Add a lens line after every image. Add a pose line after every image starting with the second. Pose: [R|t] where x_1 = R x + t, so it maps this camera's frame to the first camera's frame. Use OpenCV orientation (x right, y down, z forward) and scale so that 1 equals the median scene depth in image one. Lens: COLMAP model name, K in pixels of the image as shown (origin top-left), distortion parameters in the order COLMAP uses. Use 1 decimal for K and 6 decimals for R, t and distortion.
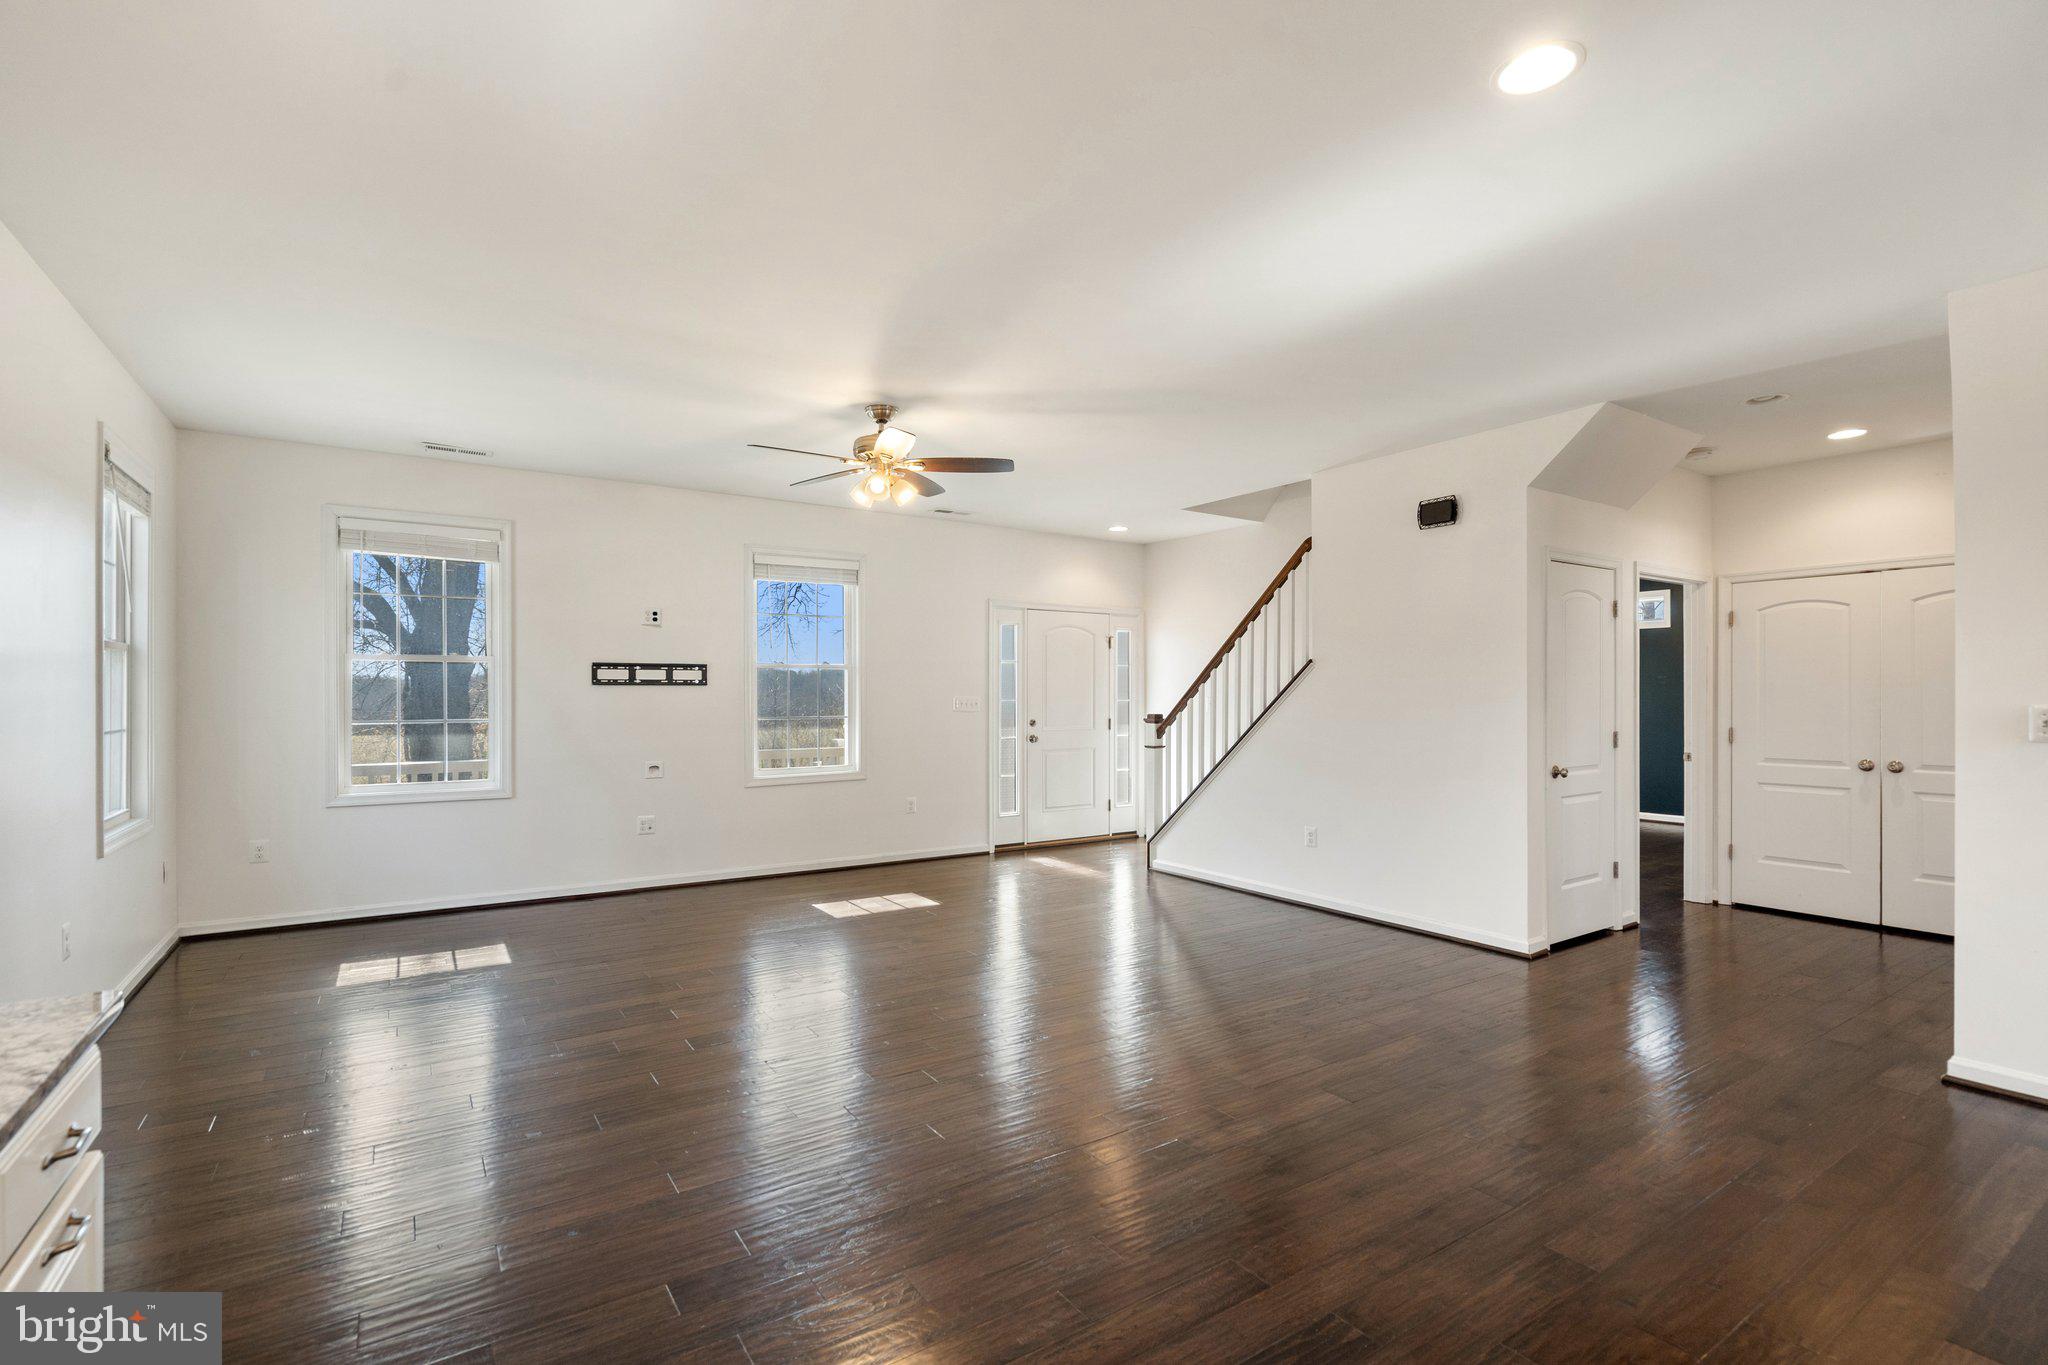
lens RADIAL K [[938.6, 0, 1026.0], [0, 938.6, 704.6], [0, 0, 1]] dist [-0.010586, 0.002509]
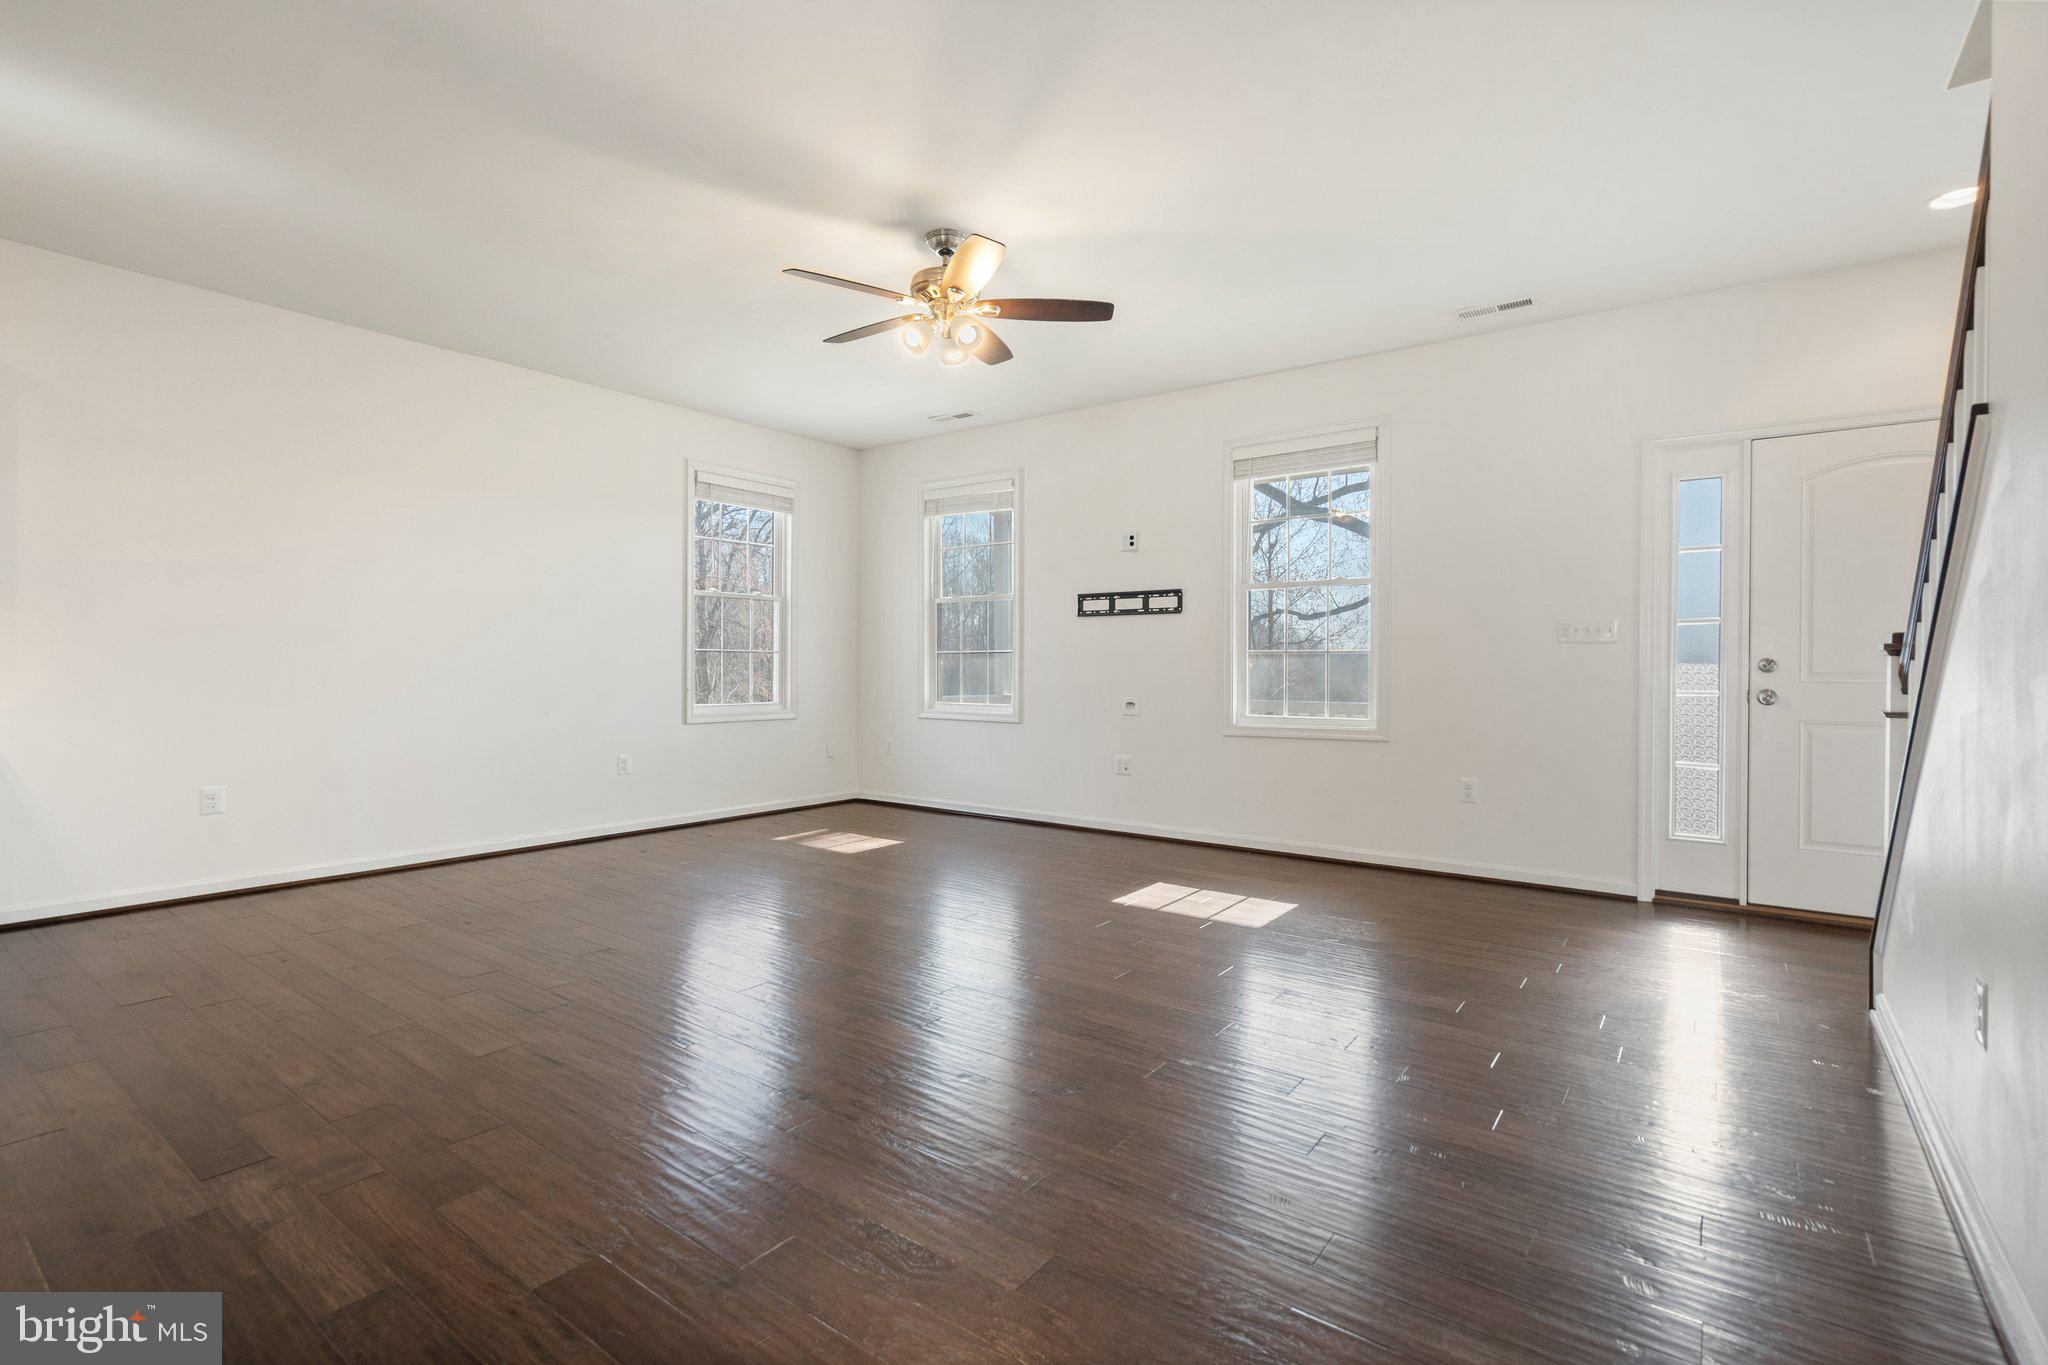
lens RADIAL K [[938.6, 0, 1015.8], [0, 938.6, 669.9], [0, 0, 1]] dist [-0.010586, 0.002509]
pose [[0.327957, 0.002178, -0.944690, 0.448525], [-0.016444, 0.999859, -0.003404, 0.039243], [0.944549, 0.016651, 0.327947, 0.596805]]
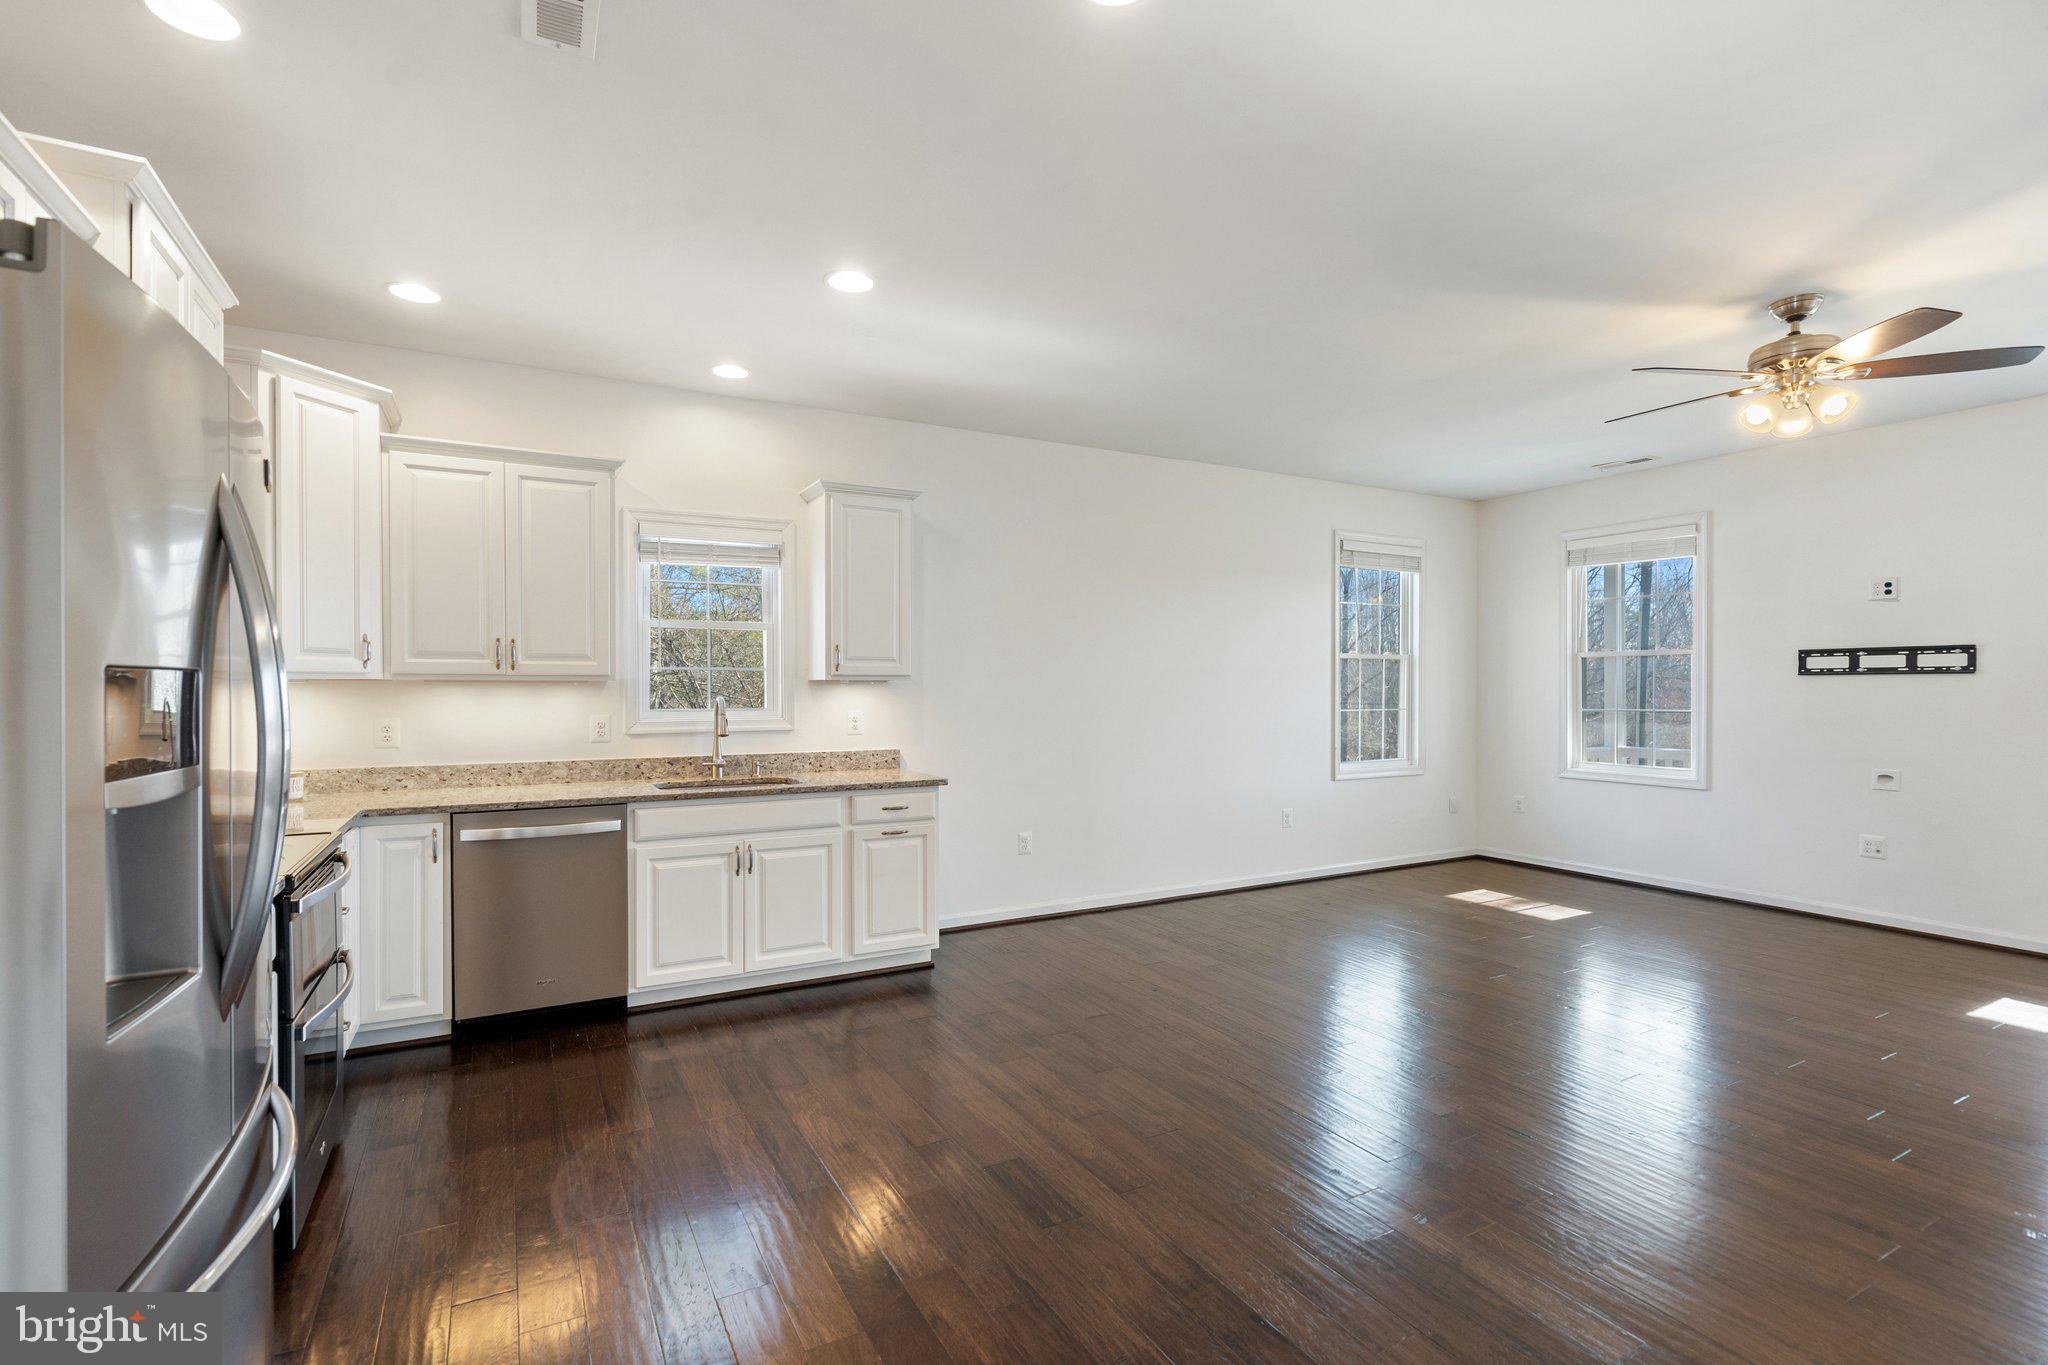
lens RADIAL K [[938.6, 0, 1010.4], [0, 938.6, 693.5], [0, 0, 1]] dist [-0.010586, 0.002509]
pose [[-0.088496, 0.006170, -0.996057, 0.470113], [-0.010955, 0.999914, 0.007167, -0.001807], [0.996016, 0.011546, -0.088421, 0.328207]]
